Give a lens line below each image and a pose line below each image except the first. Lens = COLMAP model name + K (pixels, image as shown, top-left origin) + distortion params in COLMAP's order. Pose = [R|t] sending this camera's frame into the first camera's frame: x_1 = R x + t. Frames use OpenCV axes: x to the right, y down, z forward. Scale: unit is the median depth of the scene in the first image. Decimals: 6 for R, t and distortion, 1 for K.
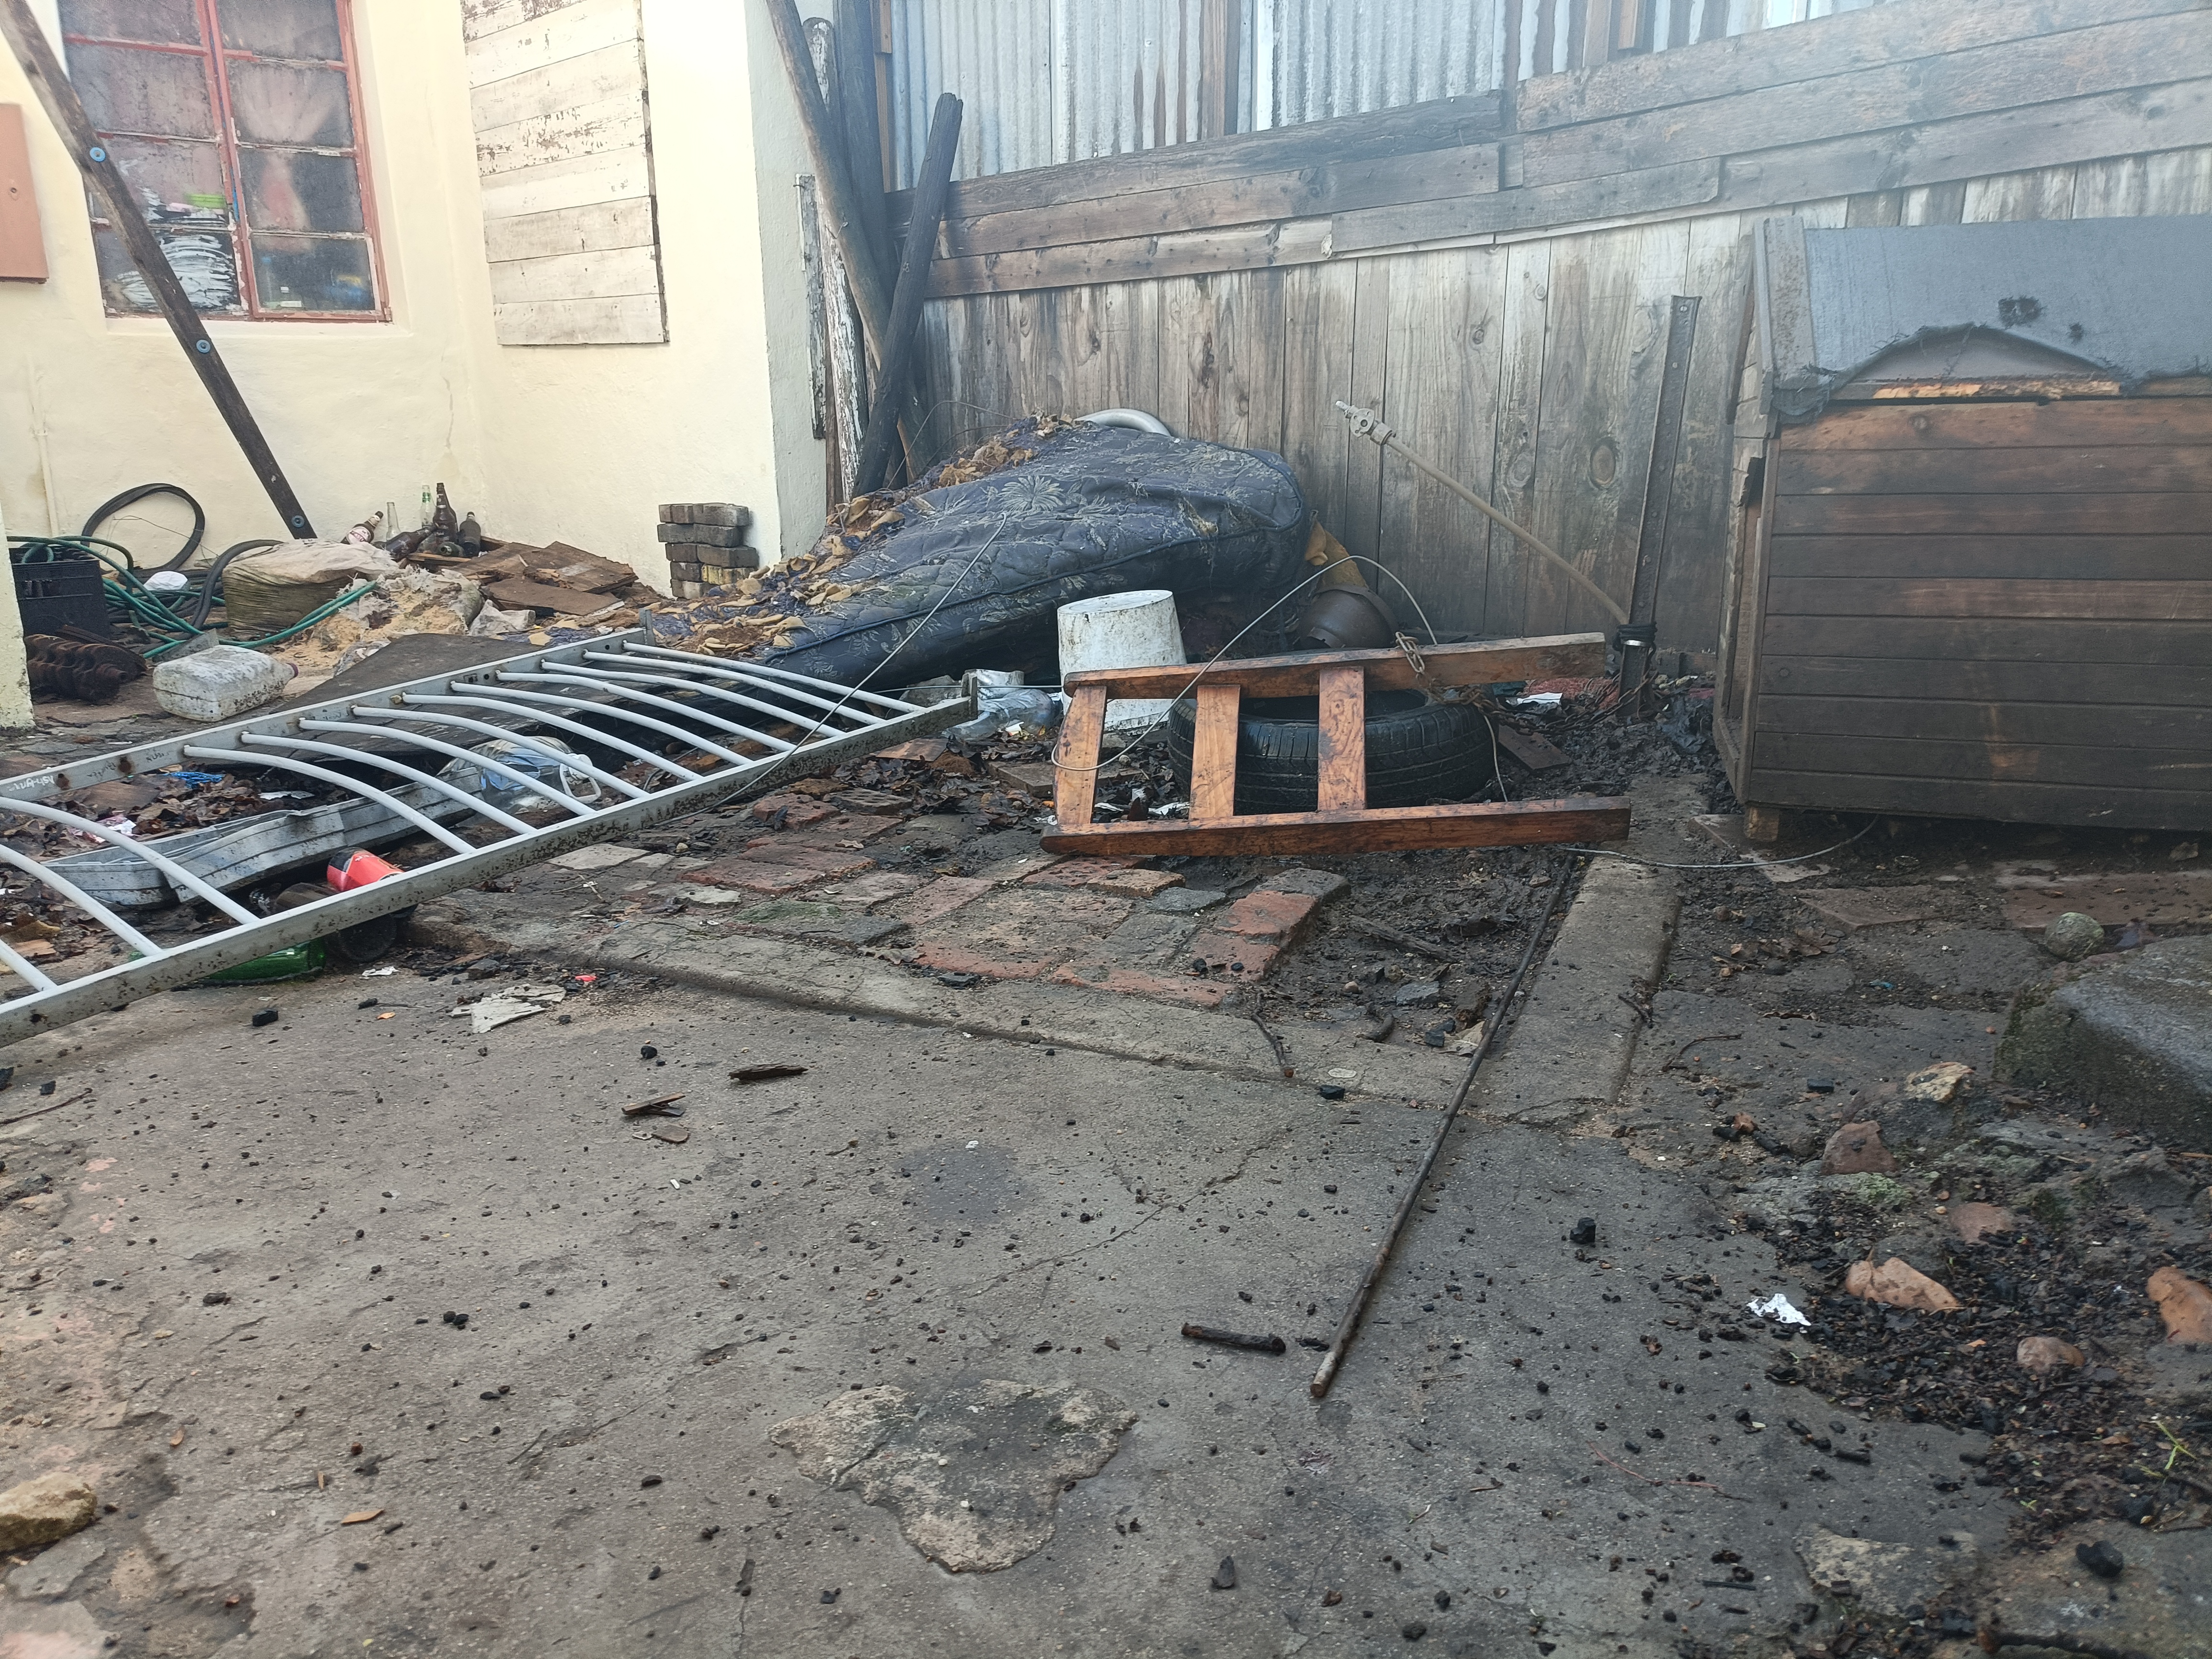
lens RADIAL K [[1615.6, 0, 1096.4], [0, 1615.6, 854.4], [0, 0, 1]] dist [0.036242, -0.024872]
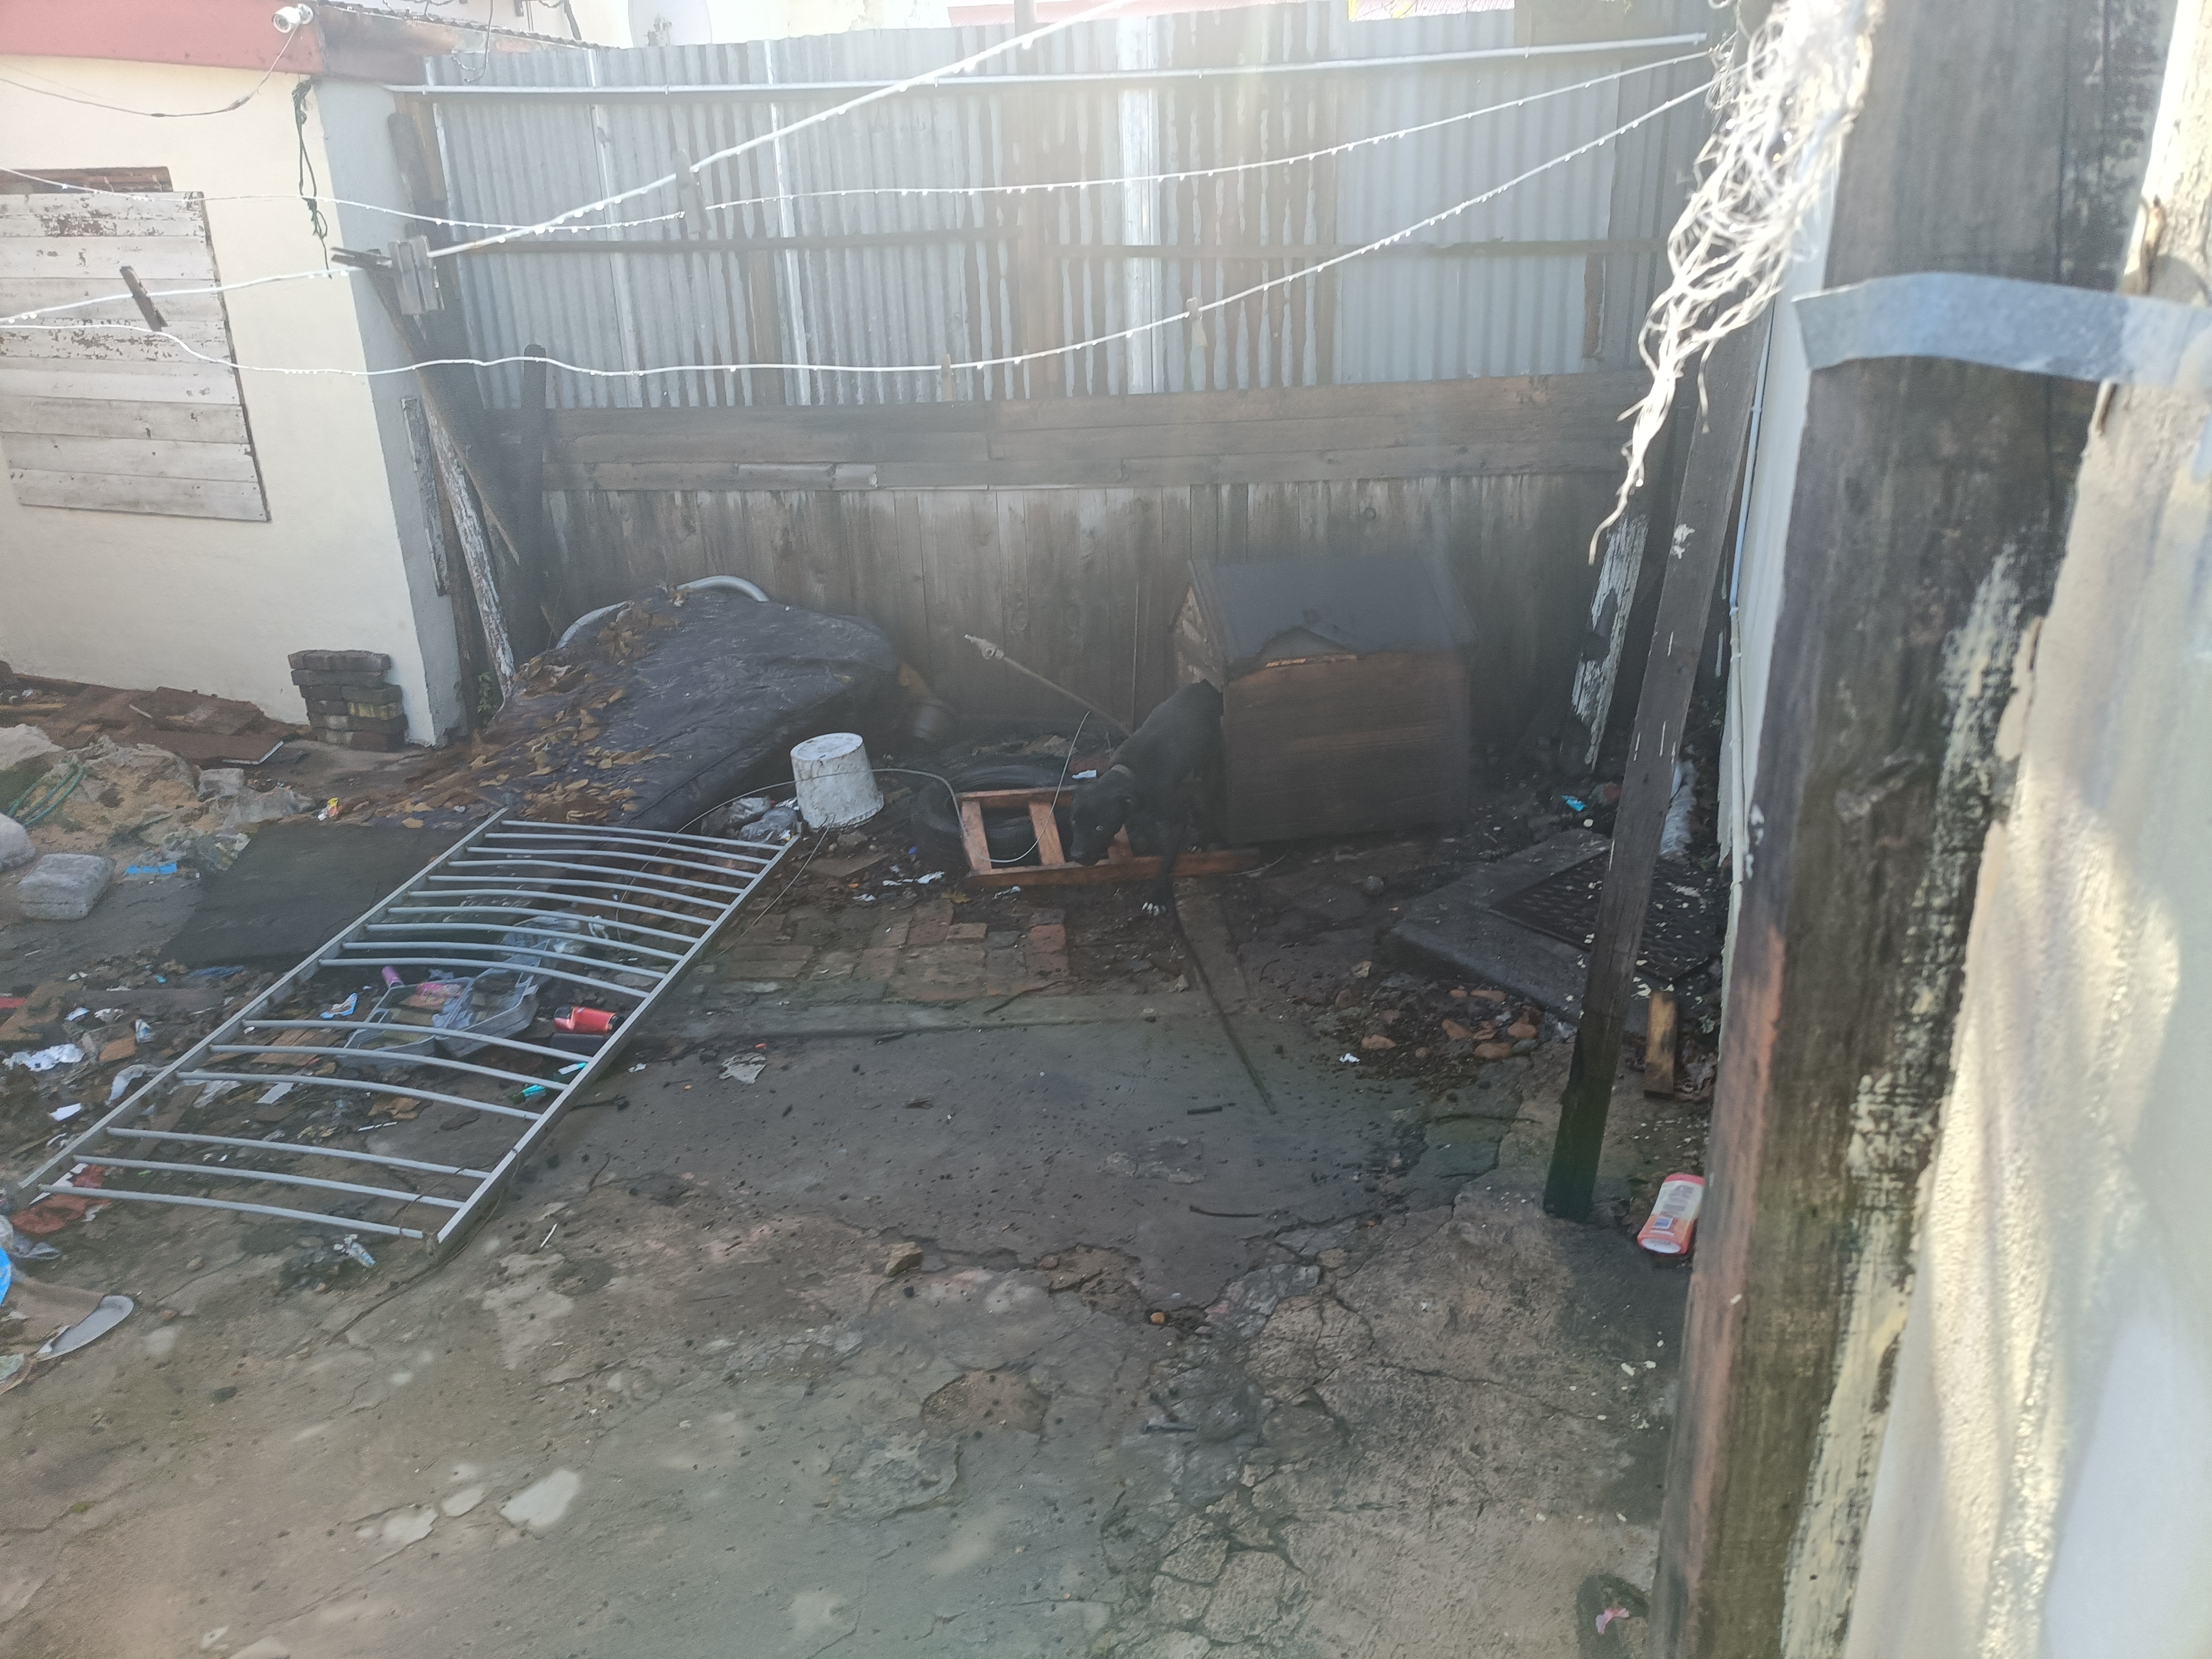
lens RADIAL K [[1622.4, 0, 1100.2], [0, 1622.4, 834.8], [0, 0, 1]] dist [0.038995, -0.031294]
pose [[0.882459, -0.169472, 0.438801, -0.598981], [0.141620, 0.985282, 0.095724, -0.236112], [-0.448565, -0.022329, 0.893471, -0.723164]]
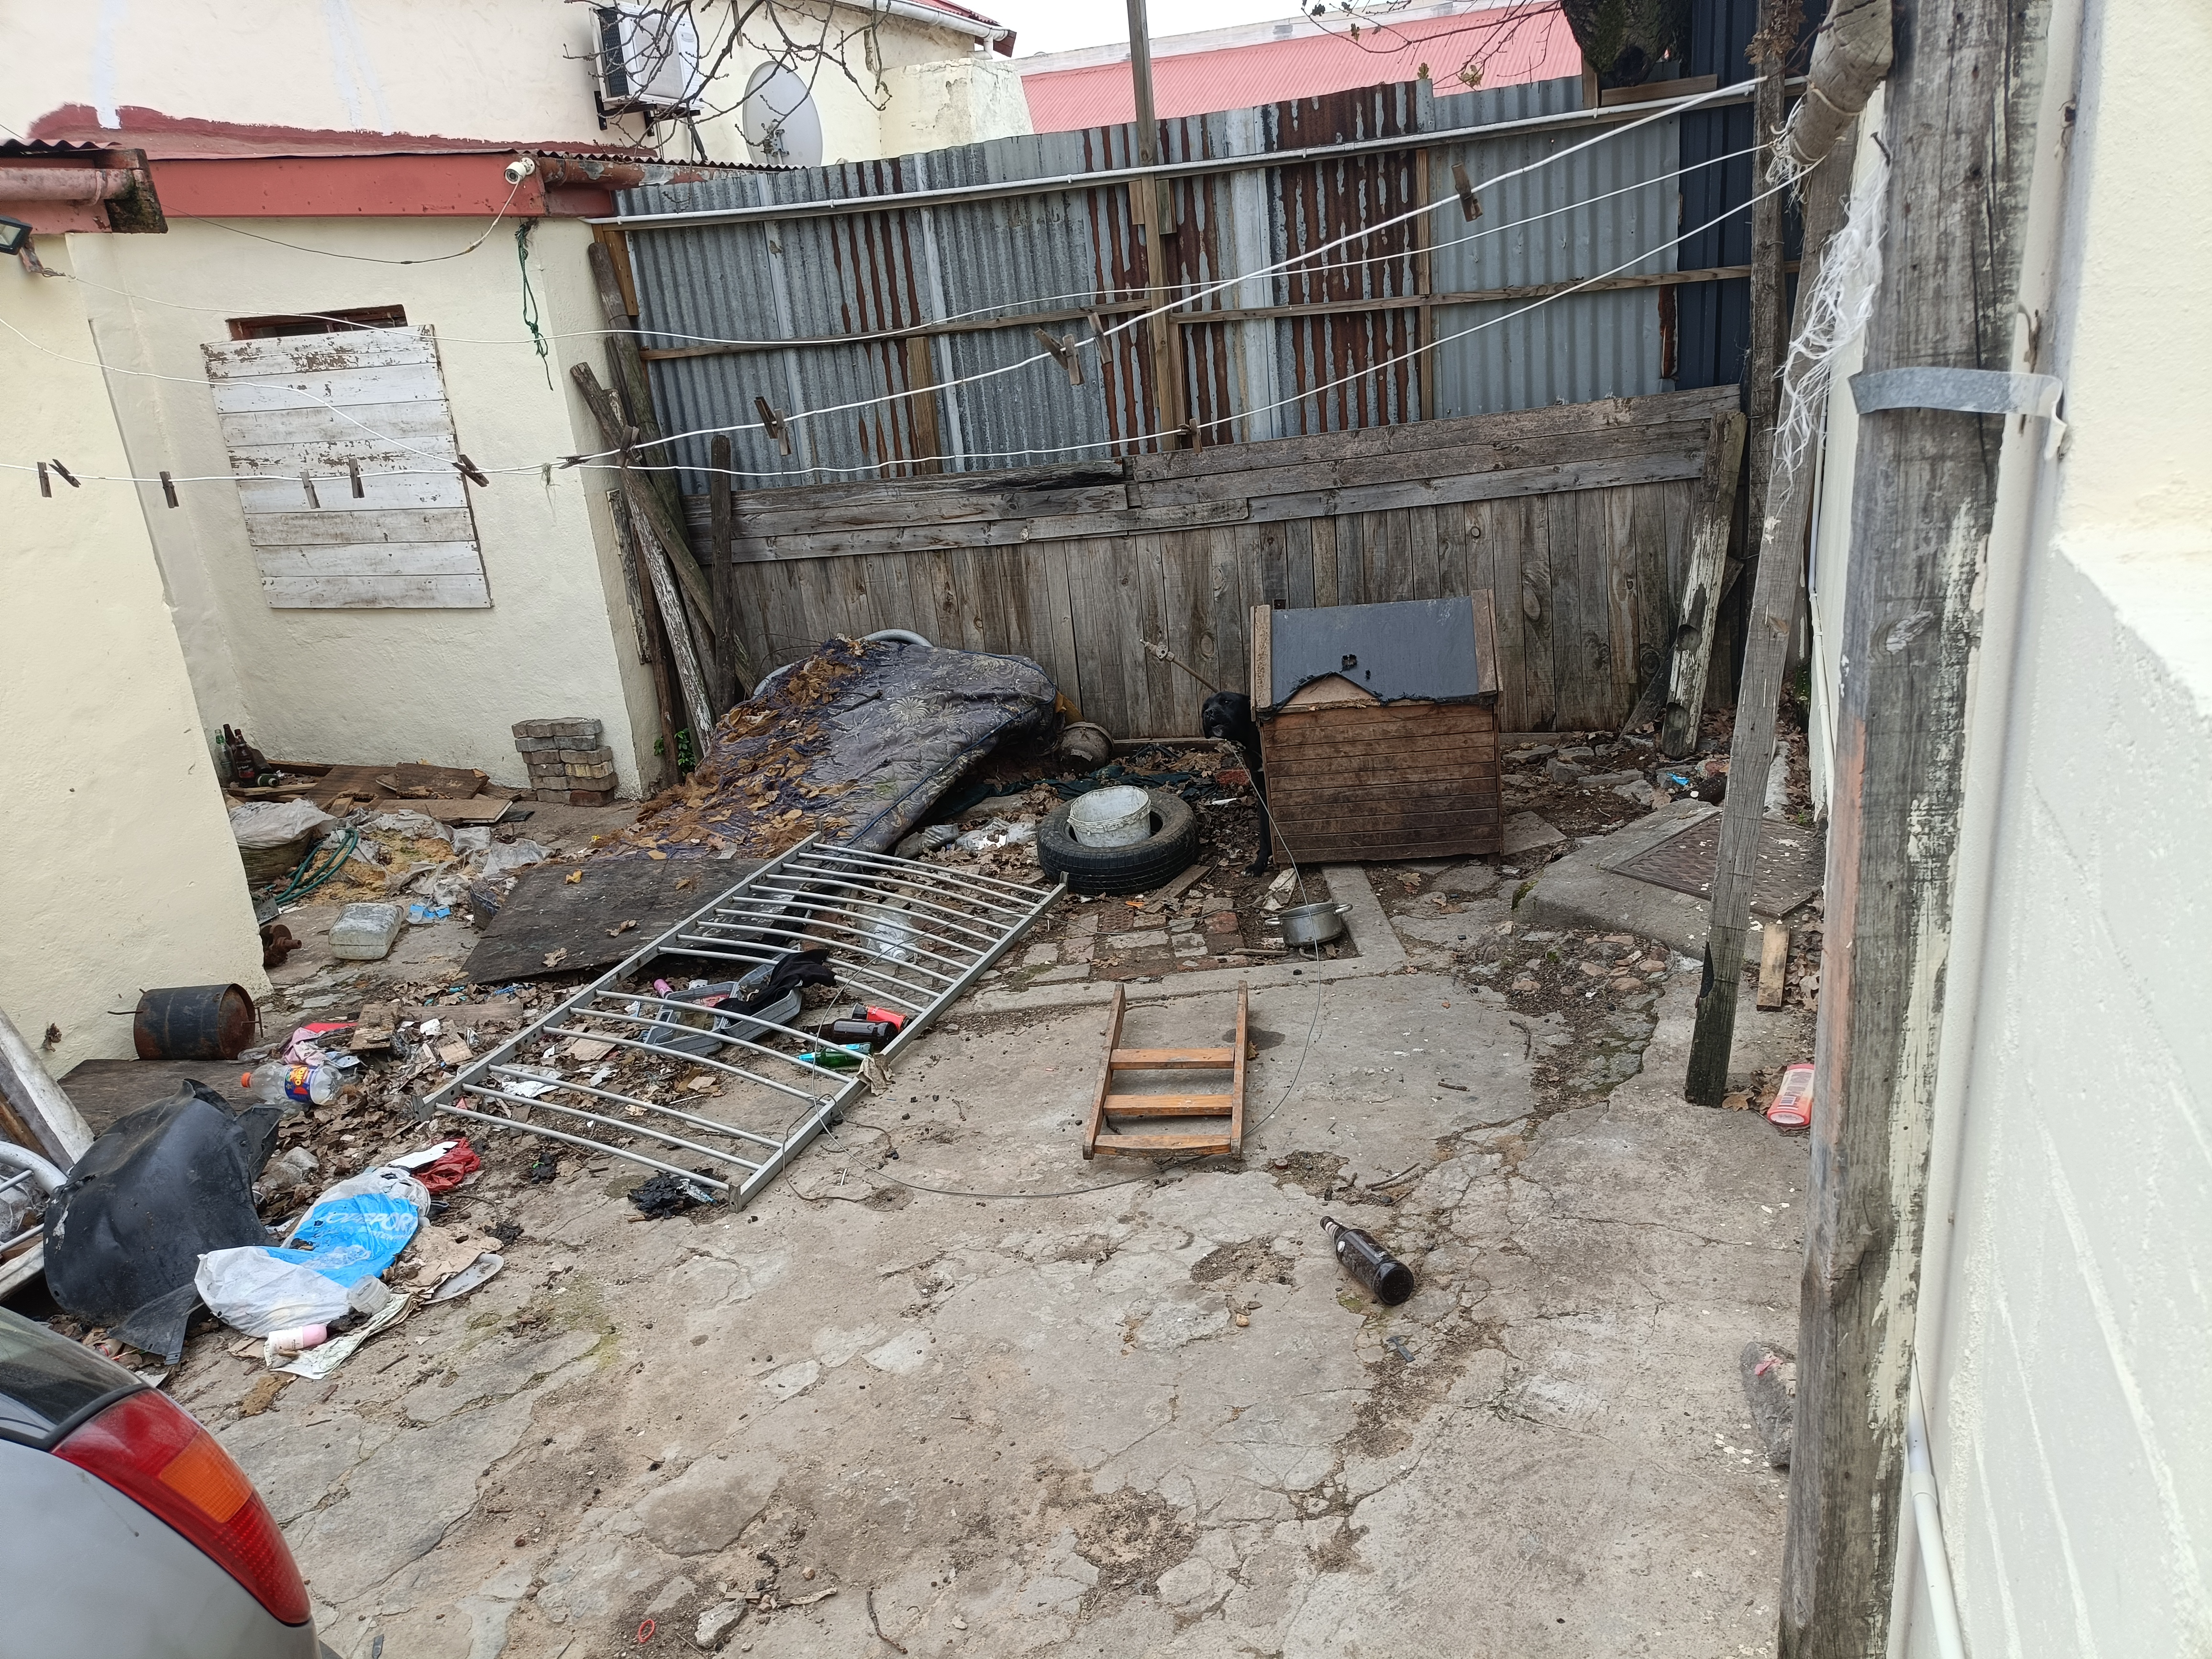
lens RADIAL K [[1558.5, 0, 1149.3], [0, 1558.5, 860.4], [0, 0, 1]] dist [0.010392, 0.007765]
pose [[0.886574, -0.223171, 0.405193, -0.718760], [0.205541, 0.974761, 0.087146, -0.226822], [-0.414414, 0.006022, 0.910068, -0.824828]]
